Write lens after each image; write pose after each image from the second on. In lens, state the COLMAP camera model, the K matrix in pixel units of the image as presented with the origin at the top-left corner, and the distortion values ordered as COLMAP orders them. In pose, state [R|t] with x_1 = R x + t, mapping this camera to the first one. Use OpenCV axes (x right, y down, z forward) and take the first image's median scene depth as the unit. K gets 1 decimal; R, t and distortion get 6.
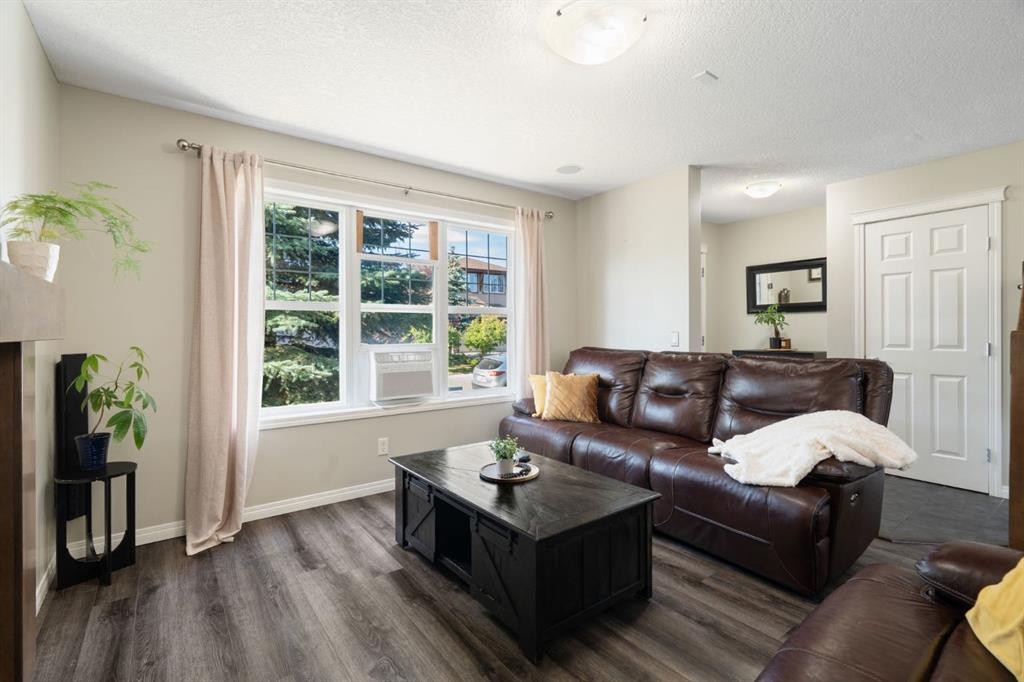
lens RADIAL K [[468.0, 0, 510.0], [0, 468.0, 331.2], [0, 0, 1]] dist [-0.002120, 0.000432]
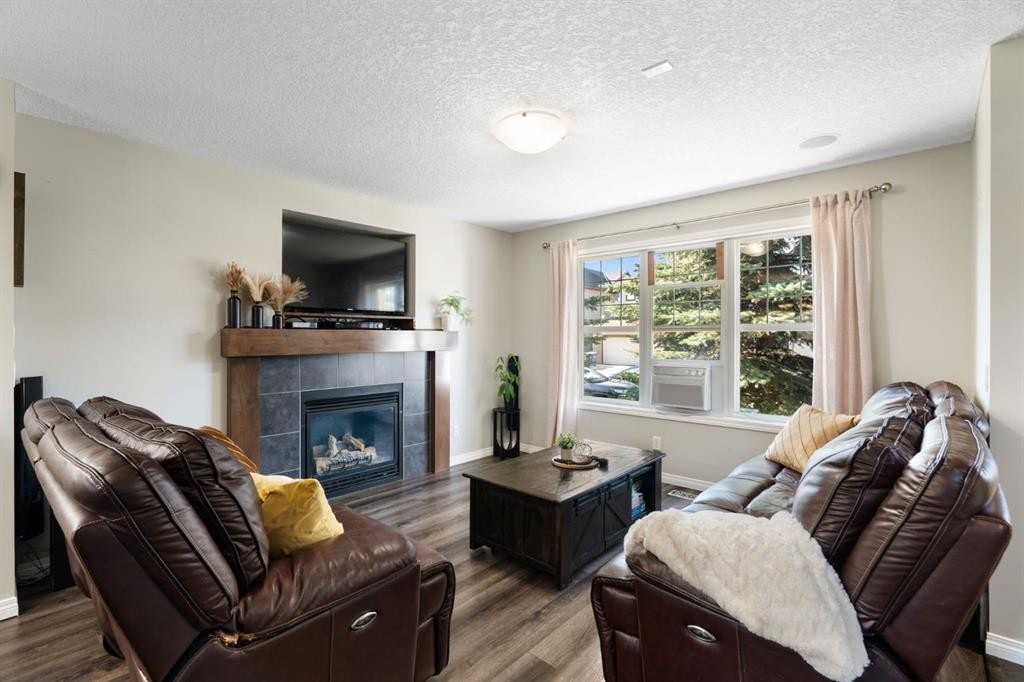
lens RADIAL K [[468.7, 0, 507.2], [0, 468.7, 333.0], [0, 0, 1]] dist [0.000203, -0.000512]
pose [[0.180326, -0.004518, -0.983597, 0.850725], [0.000164, 0.999990, -0.004563, -0.033847], [0.983607, 0.000661, 0.180325, 0.397270]]
